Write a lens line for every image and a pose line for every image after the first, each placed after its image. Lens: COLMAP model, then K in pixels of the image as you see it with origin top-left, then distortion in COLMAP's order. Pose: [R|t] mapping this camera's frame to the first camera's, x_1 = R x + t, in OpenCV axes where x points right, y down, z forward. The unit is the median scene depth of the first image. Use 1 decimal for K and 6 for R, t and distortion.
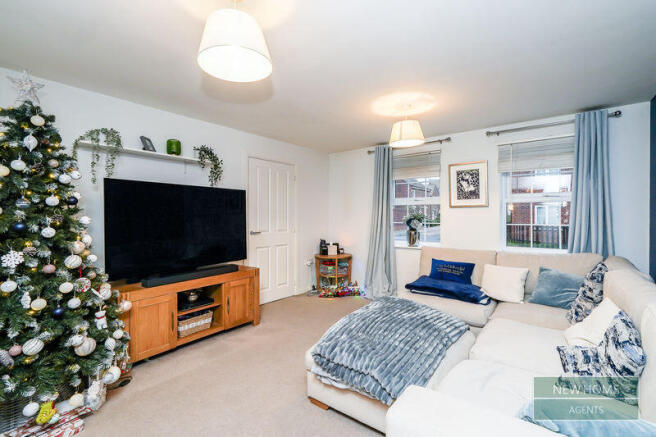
lens RADIAL K [[298.4, 0, 328.2], [0, 298.4, 218.4], [0, 0, 1]] dist [0.002937, 0.000892]
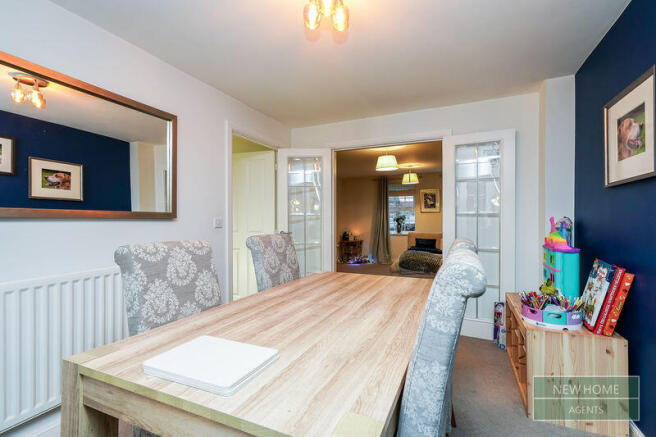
lens RADIAL K [[298.4, 0, 329.2], [0, 298.4, 218.5], [0, 0, 1]] dist [0.002937, 0.000892]
pose [[0.982363, 0.001468, 0.186979, -0.519045], [-0.002245, 0.999990, 0.003946, -0.004501], [-0.186971, -0.004296, 0.982356, -0.753468]]
